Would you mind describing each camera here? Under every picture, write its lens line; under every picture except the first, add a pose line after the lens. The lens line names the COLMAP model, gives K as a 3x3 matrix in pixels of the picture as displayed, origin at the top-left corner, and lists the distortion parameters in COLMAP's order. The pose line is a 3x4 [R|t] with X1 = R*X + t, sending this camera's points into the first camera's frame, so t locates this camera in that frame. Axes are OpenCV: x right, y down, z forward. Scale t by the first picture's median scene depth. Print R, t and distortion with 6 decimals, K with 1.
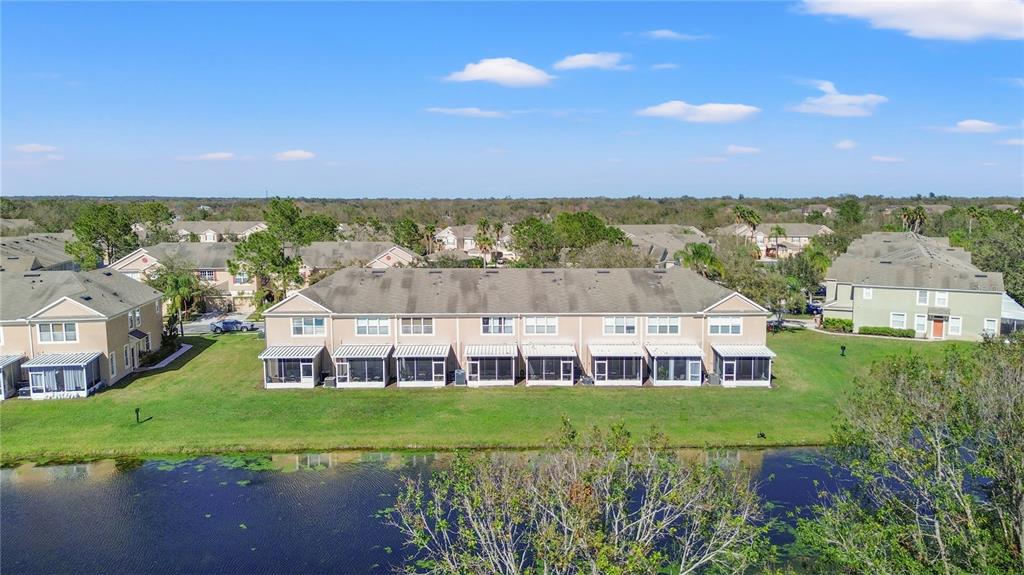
lens RADIAL K [[726.2, 0, 529.1], [0, 726.2, 264.3], [0, 0, 1]] dist [0.061710, -0.049033]
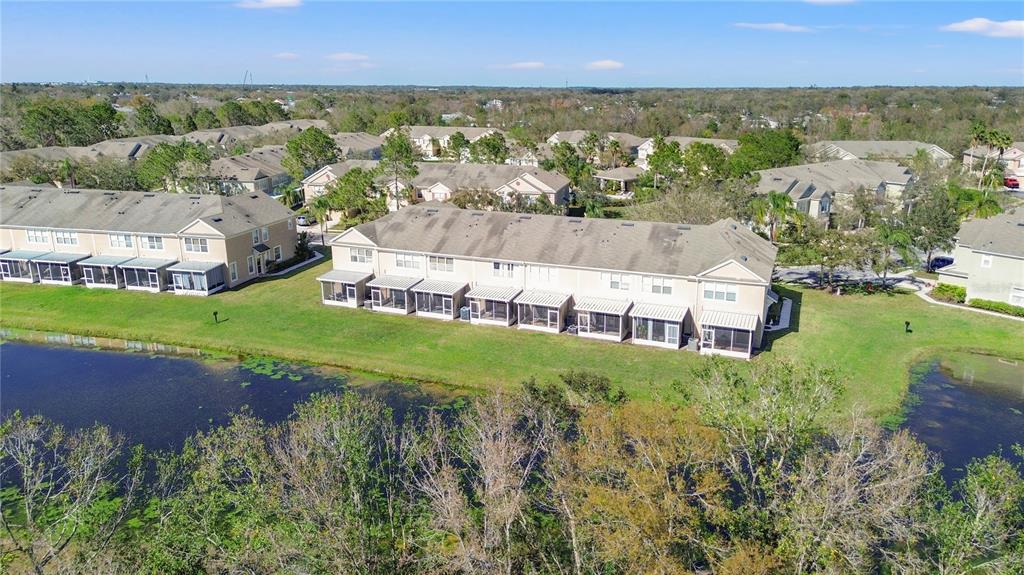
lens RADIAL K [[726.2, 0, 534.7], [0, 726.2, 262.8], [0, 0, 1]] dist [0.061710, -0.049033]
pose [[0.923462, 0.092619, -0.372344, 0.406426], [-0.037544, 0.987583, 0.152544, -0.097367], [0.381849, -0.126889, 0.915473, 0.008473]]
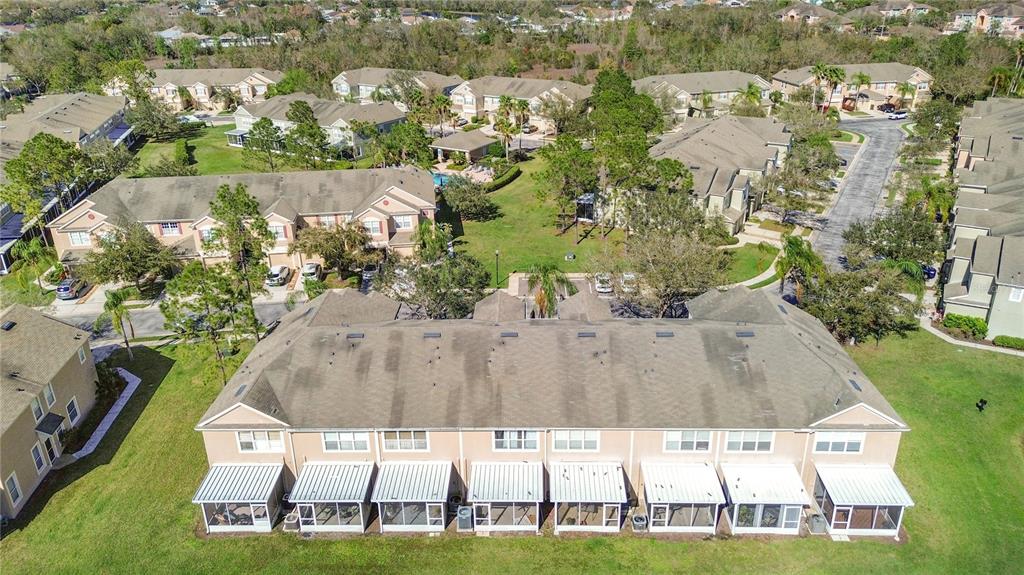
lens RADIAL K [[726.2, 0, 511.8], [0, 726.2, 277.0], [0, 0, 1]] dist [0.061710, -0.049033]
pose [[0.997933, 0.007263, -0.063857, -0.002417], [0.012476, 0.952805, 0.303325, -0.291522], [0.063047, -0.303495, 0.950745, 0.359918]]
